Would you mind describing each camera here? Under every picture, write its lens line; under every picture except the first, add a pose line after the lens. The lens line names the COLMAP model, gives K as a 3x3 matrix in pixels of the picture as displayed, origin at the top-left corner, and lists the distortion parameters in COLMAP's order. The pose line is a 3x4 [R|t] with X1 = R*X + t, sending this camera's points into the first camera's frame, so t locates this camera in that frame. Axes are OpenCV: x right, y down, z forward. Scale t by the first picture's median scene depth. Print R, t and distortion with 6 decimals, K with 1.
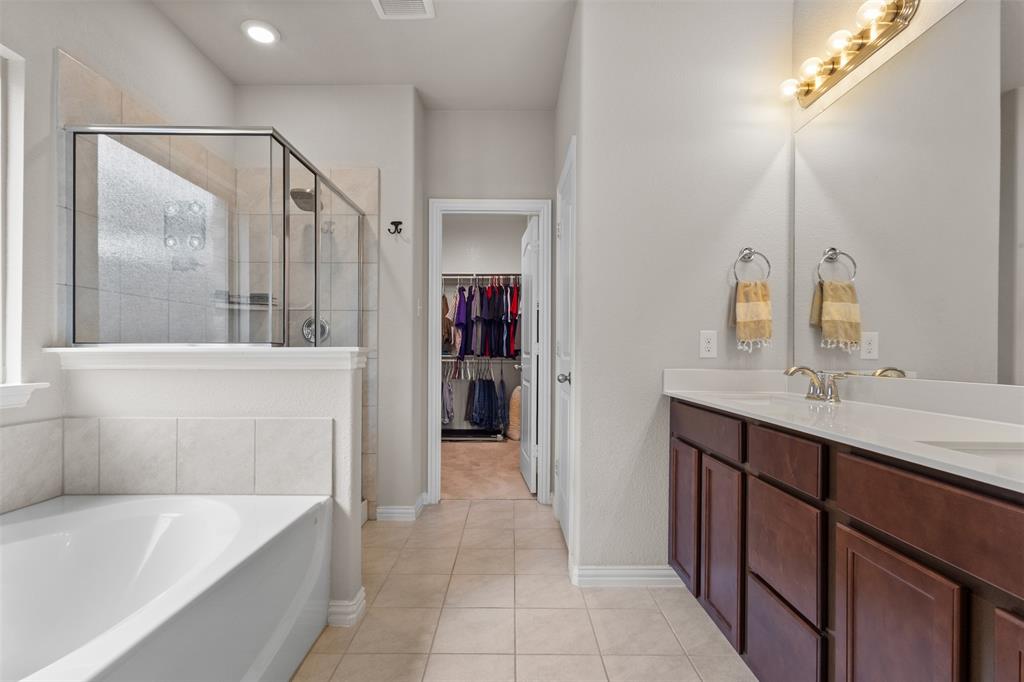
lens RADIAL K [[481.7, 0, 508.3], [0, 481.7, 355.2], [0, 0, 1]] dist [0.000239, 0.000047]
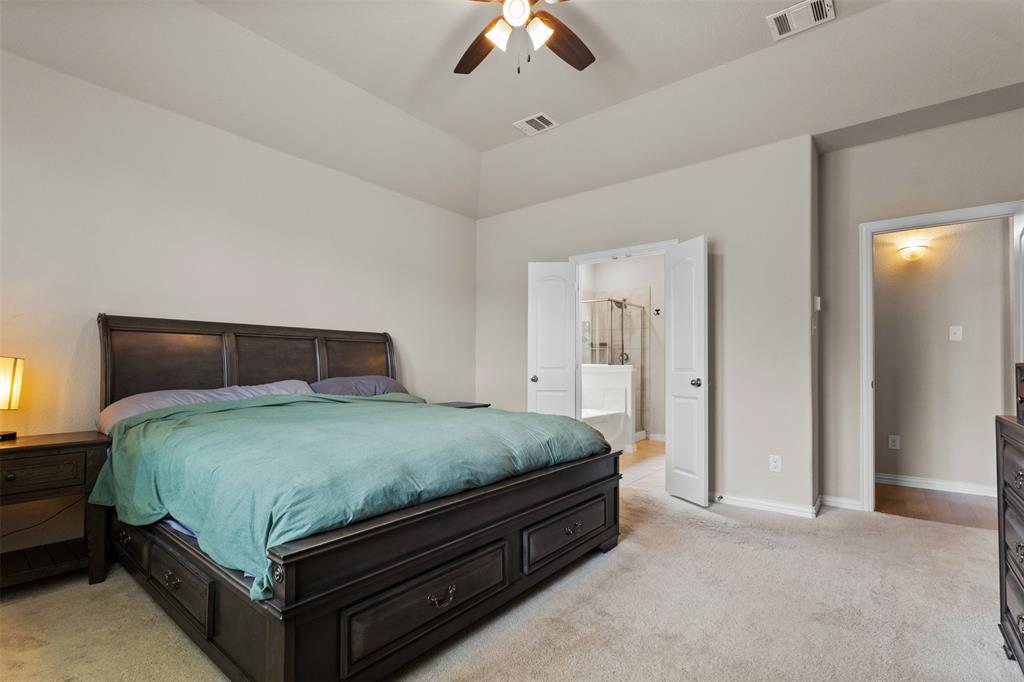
lens RADIAL K [[481.7, 0, 508.3], [0, 481.7, 355.2], [0, 0, 1]] dist [0.000239, 0.000047]
pose [[0.795876, -0.011178, -0.605357, 0.588897], [-0.001340, 0.999795, -0.020223, -0.014176], [0.605458, 0.016907, 0.795697, -1.250365]]
